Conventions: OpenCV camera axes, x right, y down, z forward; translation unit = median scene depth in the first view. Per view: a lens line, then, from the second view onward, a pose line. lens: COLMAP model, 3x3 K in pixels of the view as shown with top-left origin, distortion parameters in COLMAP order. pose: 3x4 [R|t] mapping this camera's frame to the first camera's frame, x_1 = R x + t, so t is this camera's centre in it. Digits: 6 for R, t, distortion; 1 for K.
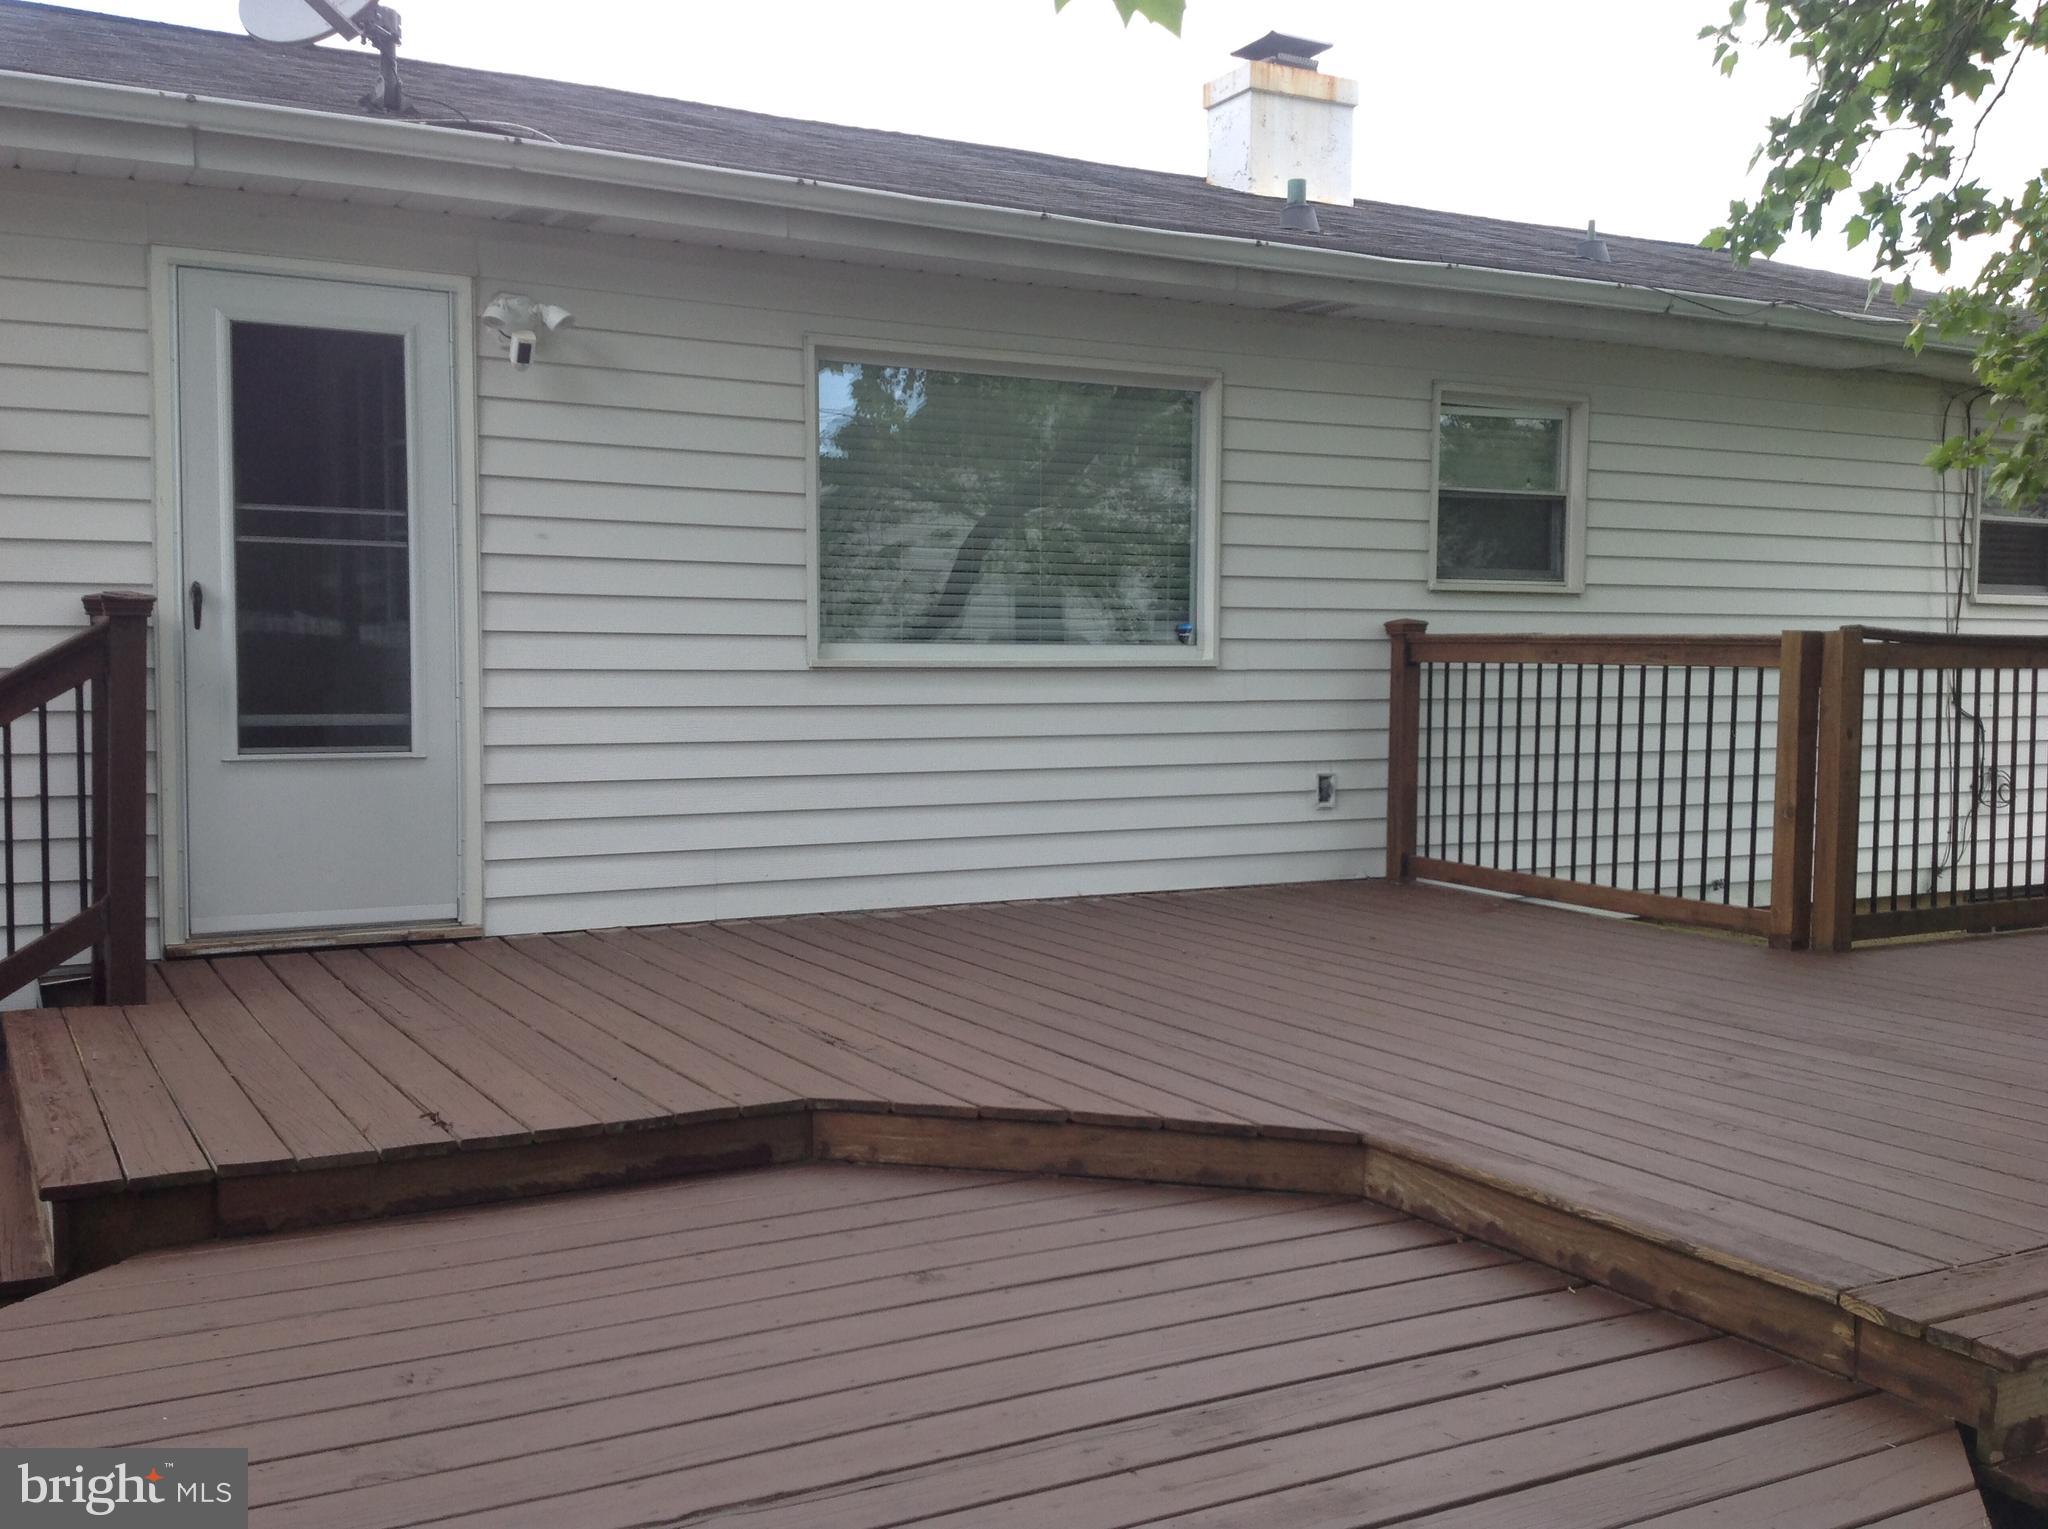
lens RADIAL K [[1928.0, 0, 1029.6], [0, 1928.0, 710.5], [0, 0, 1]] dist [0.175911, -0.393324]
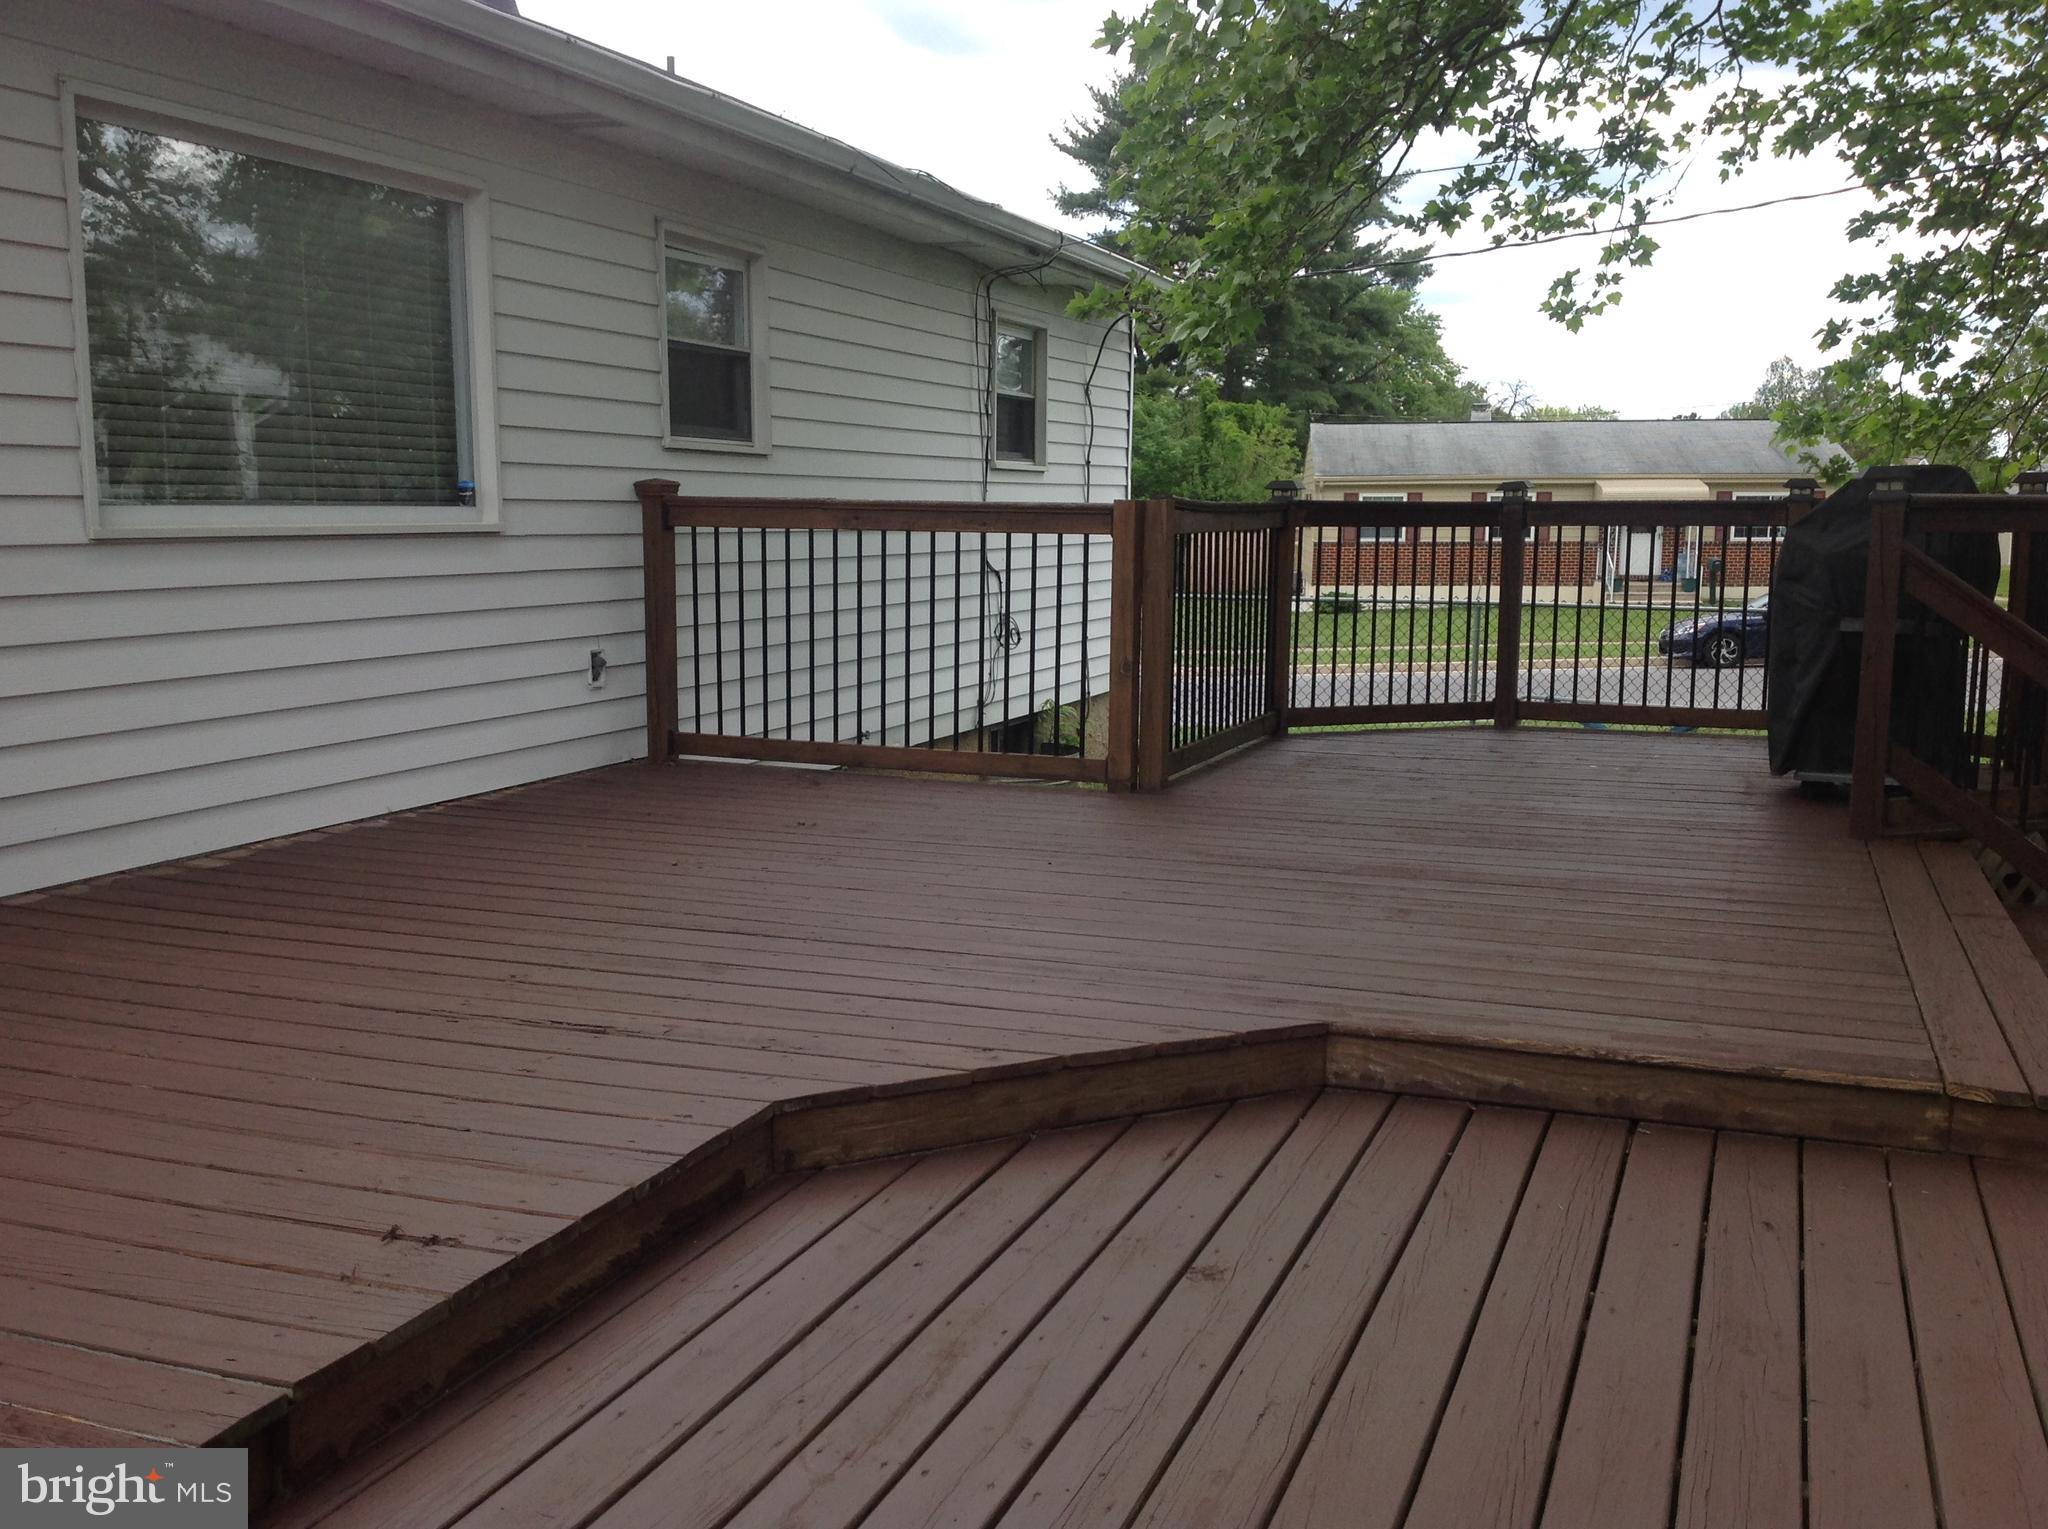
lens RADIAL K [[1928.0, 0, 1029.6], [0, 1928.0, 710.5], [0, 0, 1]] dist [0.175911, -0.393324]
pose [[0.756664, -0.067171, 0.650344, -0.294663], [0.014147, 0.996158, 0.086428, -0.015176], [-0.653651, -0.056197, 0.754707, 0.183570]]
